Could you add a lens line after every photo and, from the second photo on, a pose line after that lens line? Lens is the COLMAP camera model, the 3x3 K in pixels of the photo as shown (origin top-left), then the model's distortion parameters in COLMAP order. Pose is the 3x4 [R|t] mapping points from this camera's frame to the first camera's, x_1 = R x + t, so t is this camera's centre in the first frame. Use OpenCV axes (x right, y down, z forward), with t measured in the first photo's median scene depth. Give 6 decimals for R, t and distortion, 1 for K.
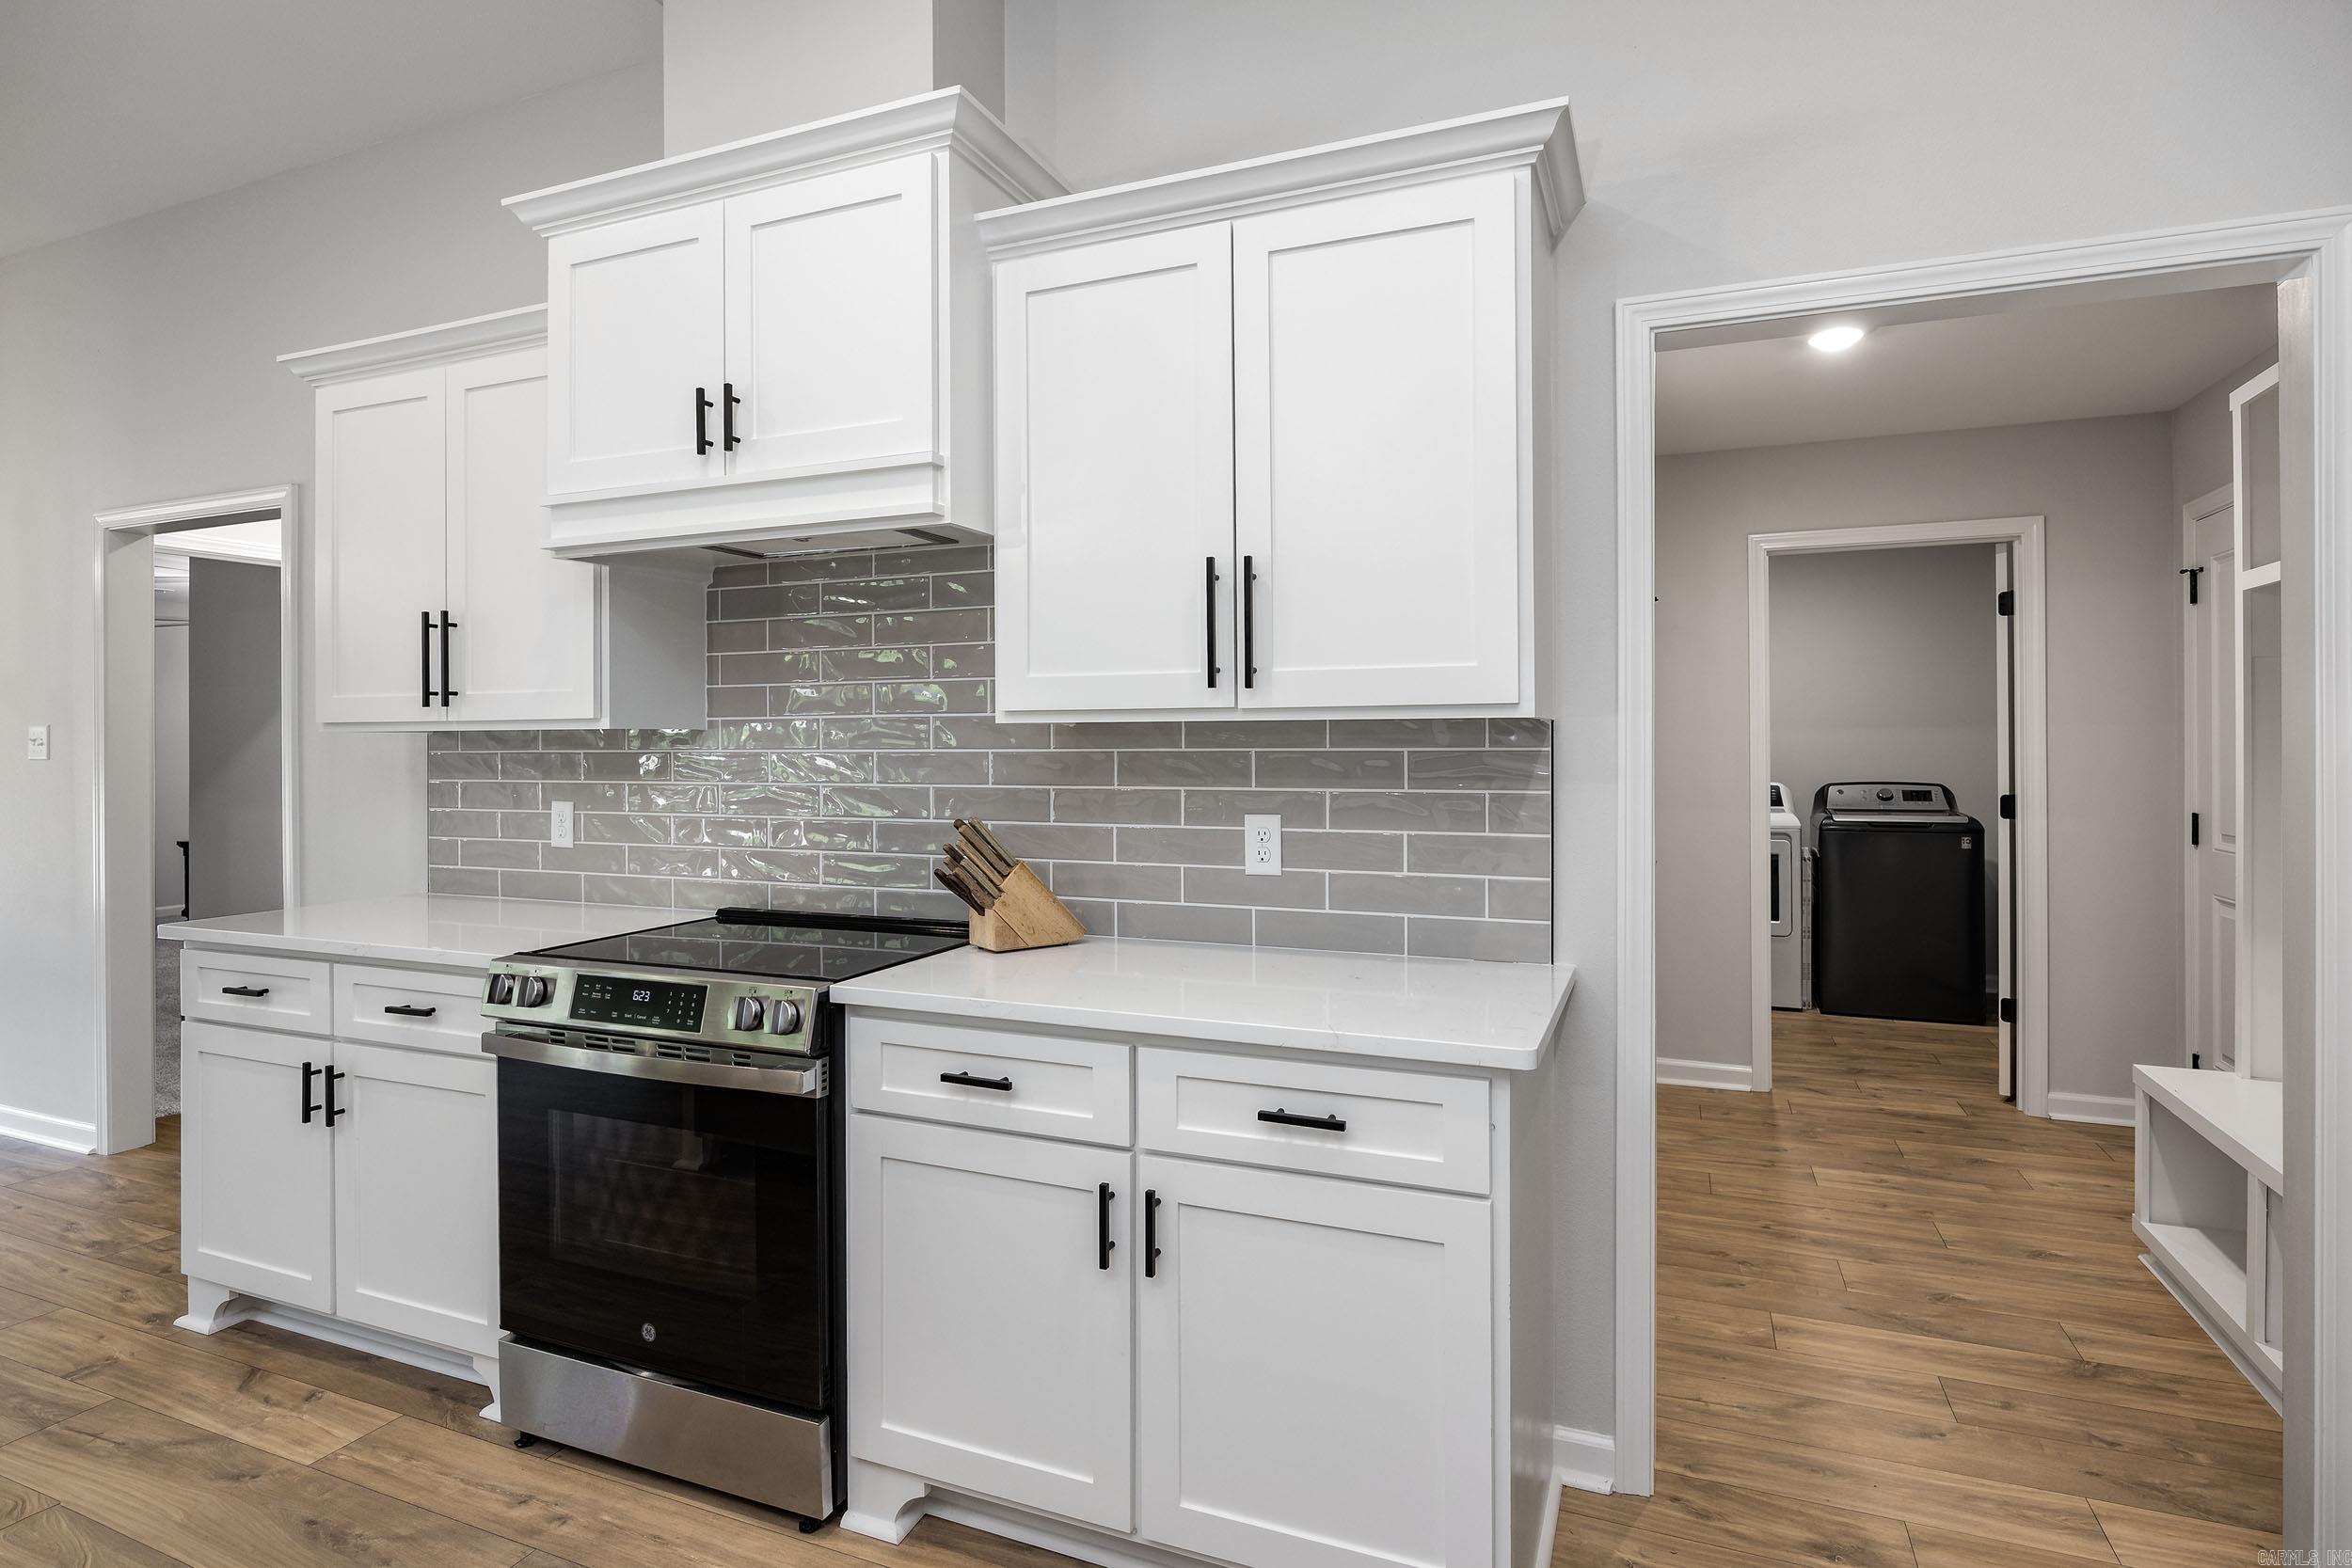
lens RADIAL K [[1216.2, 0, 1154.1], [0, 1216.2, 746.9], [0, 0, 1]] dist [-0.005147, -0.000176]
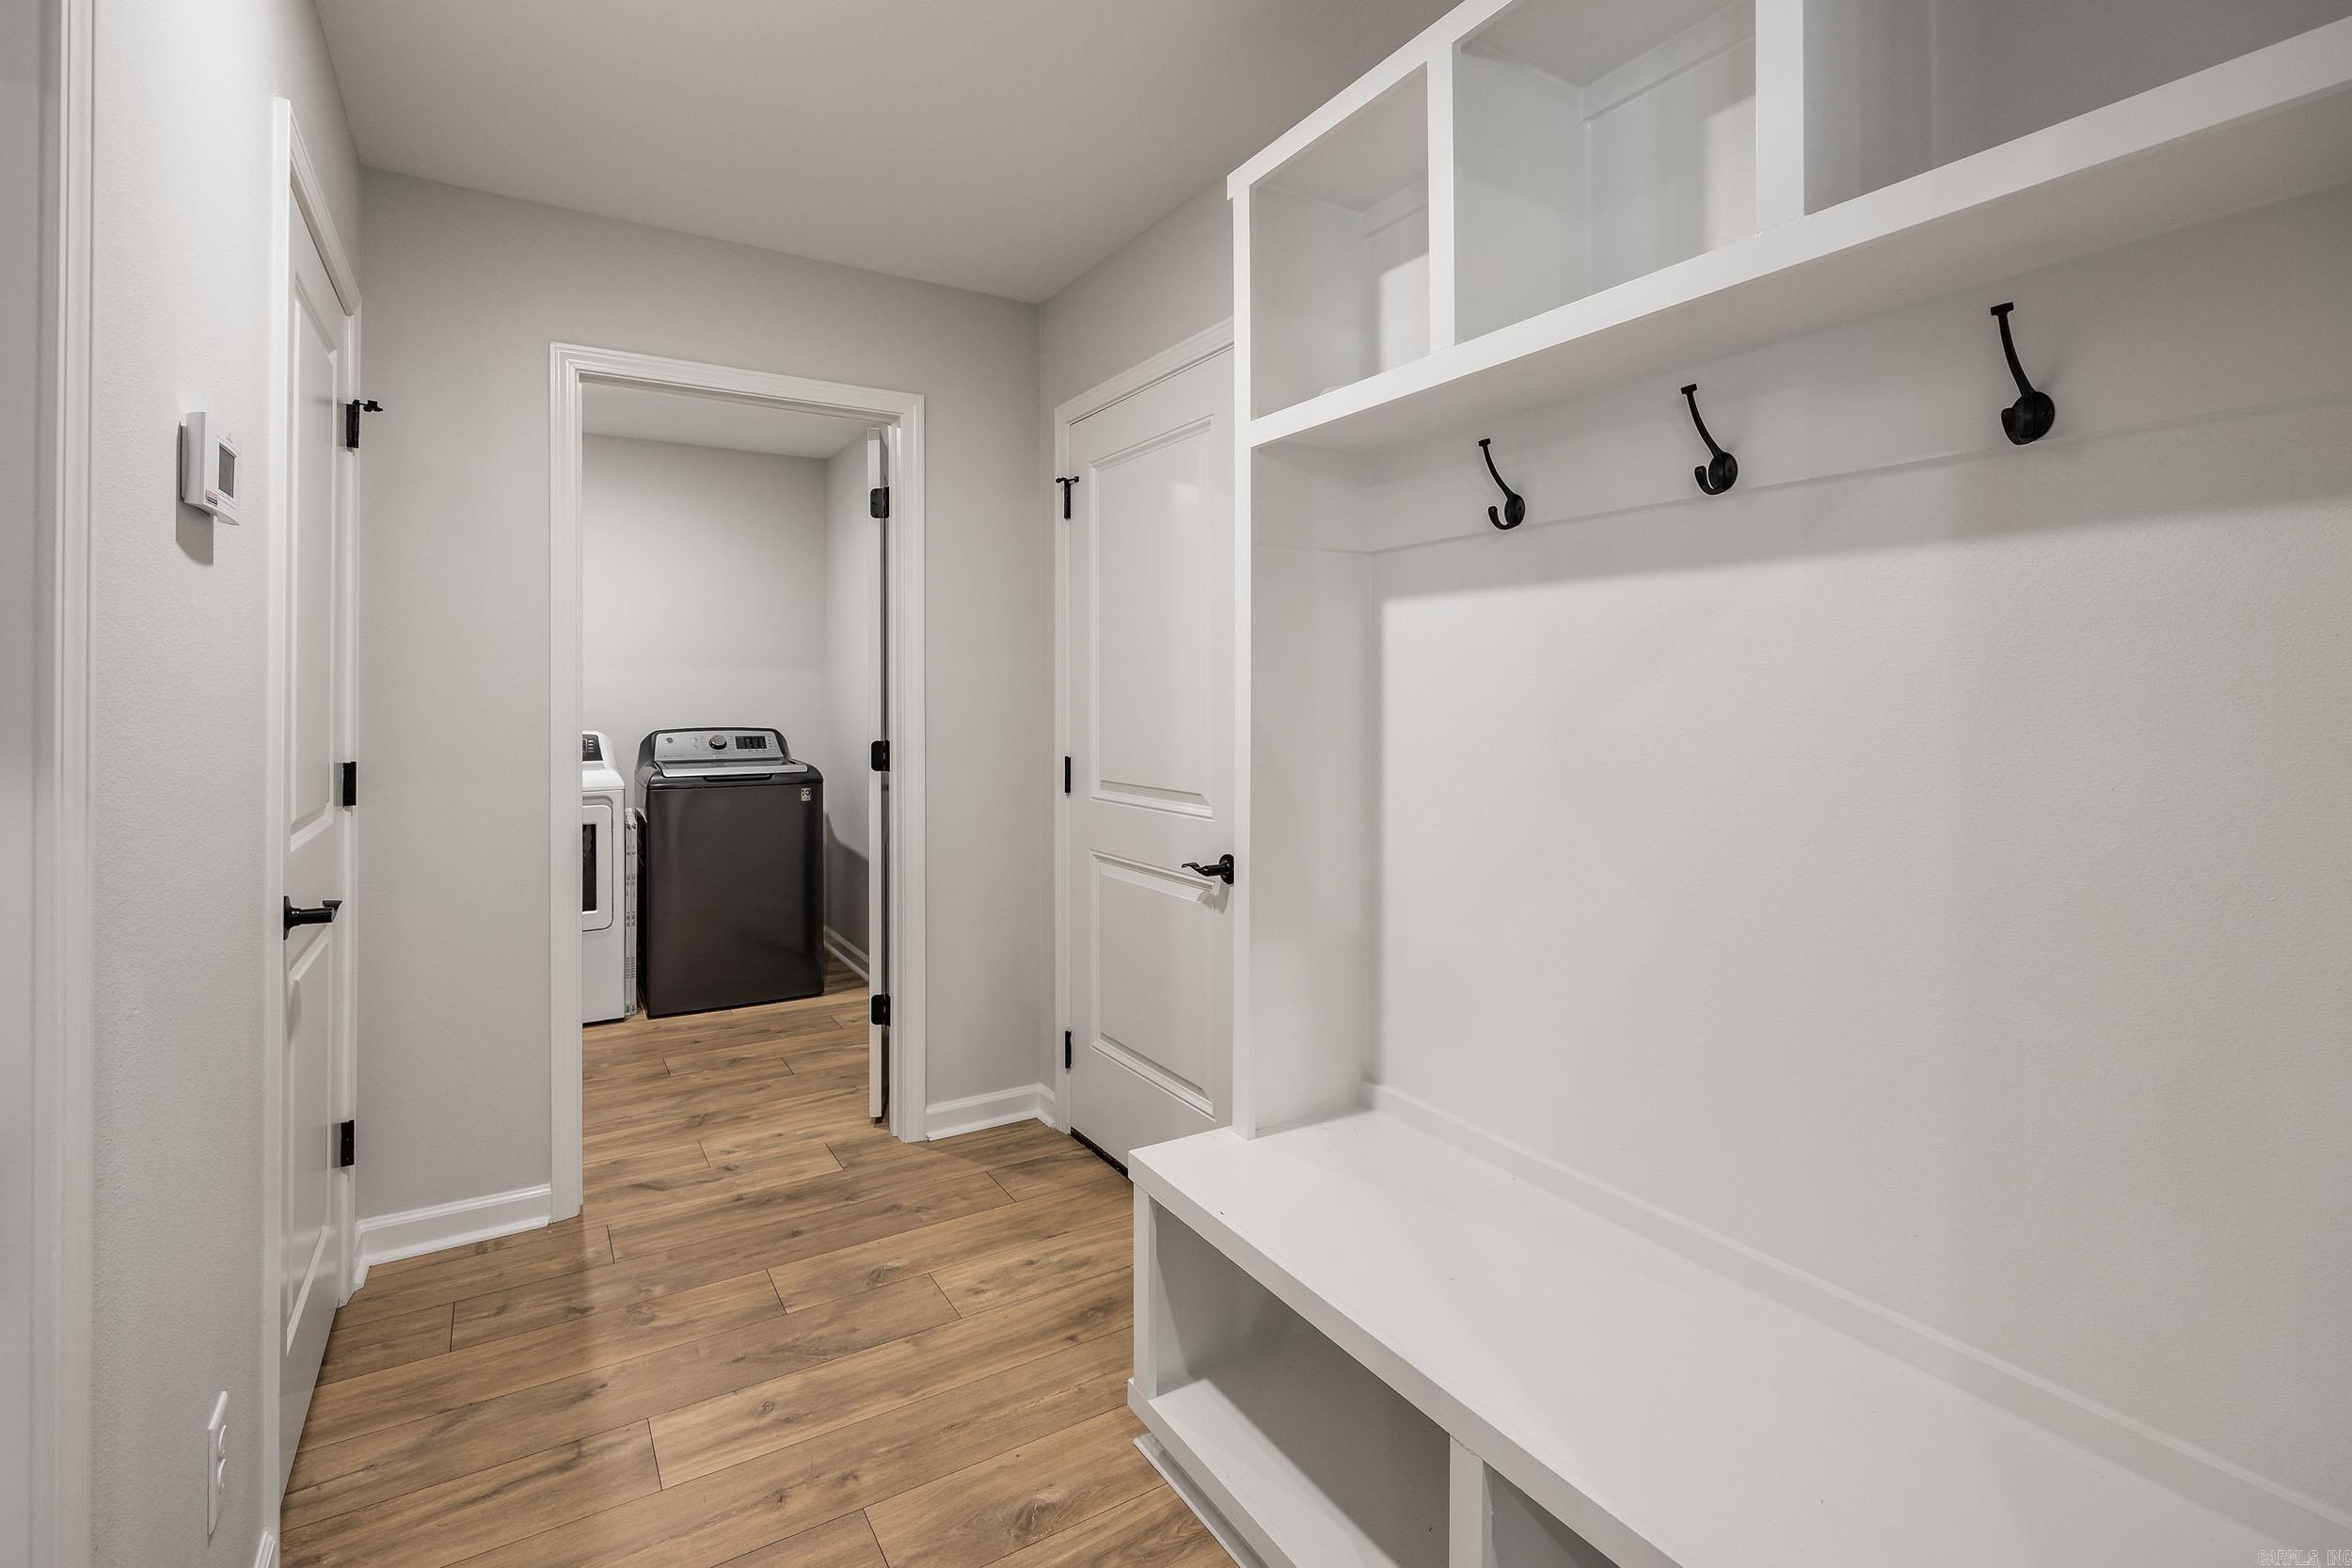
lens RADIAL K [[1057.1, 0, 1123.8], [0, 1057.1, 693.5], [0, 0, 1]] dist [-0.002067, 0.000508]
pose [[0.593326, 0.006726, 0.804934, 0.234523], [-0.002739, 0.999976, -0.006336, 0.011897], [-0.804958, 0.001555, 0.593330, 0.451647]]
